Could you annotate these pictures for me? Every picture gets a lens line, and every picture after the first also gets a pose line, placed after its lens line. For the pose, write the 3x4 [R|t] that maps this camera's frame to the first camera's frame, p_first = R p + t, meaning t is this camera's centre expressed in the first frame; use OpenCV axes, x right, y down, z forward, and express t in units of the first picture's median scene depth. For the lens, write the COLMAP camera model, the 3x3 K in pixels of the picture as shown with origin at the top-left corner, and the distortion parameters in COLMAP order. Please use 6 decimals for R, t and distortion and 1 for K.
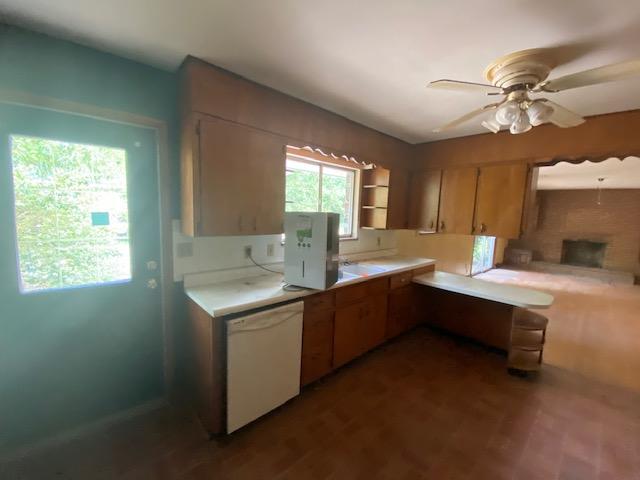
lens RADIAL K [[256.9, 0, 320.0], [0, 256.9, 240.0], [0, 0, 1]] dist [0.000098, -0.014601]
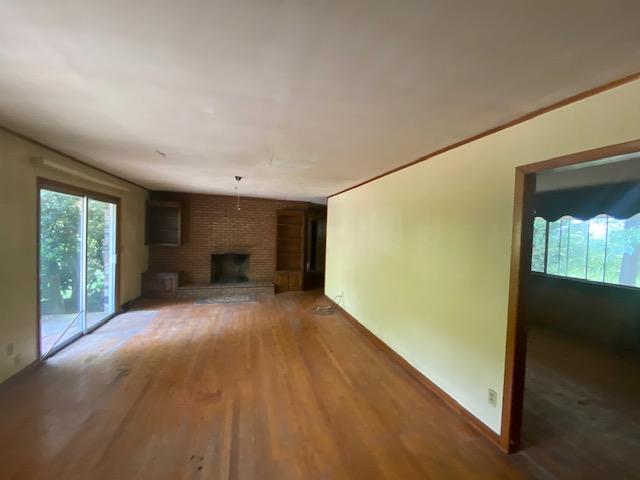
lens RADIAL K [[256.9, 0, 320.0], [0, 256.9, 240.0], [0, 0, 1]] dist [0.000098, -0.014601]
pose [[0.430657, -0.044726, 0.901407, 0.357231], [0.081239, 0.996638, 0.010638, -0.028694], [-0.898852, 0.068647, 0.432843, 0.312482]]
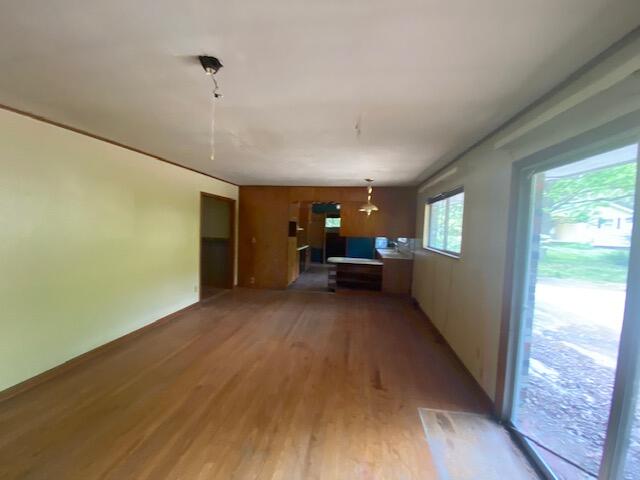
lens RADIAL K [[256.9, 0, 320.0], [0, 256.9, 240.0], [0, 0, 1]] dist [0.000098, -0.014601]
pose [[-0.769214, -0.027018, -0.638420, 0.830408], [-0.131936, 0.984292, 0.117310, -0.074323], [0.625222, 0.174466, -0.760696, 0.906672]]
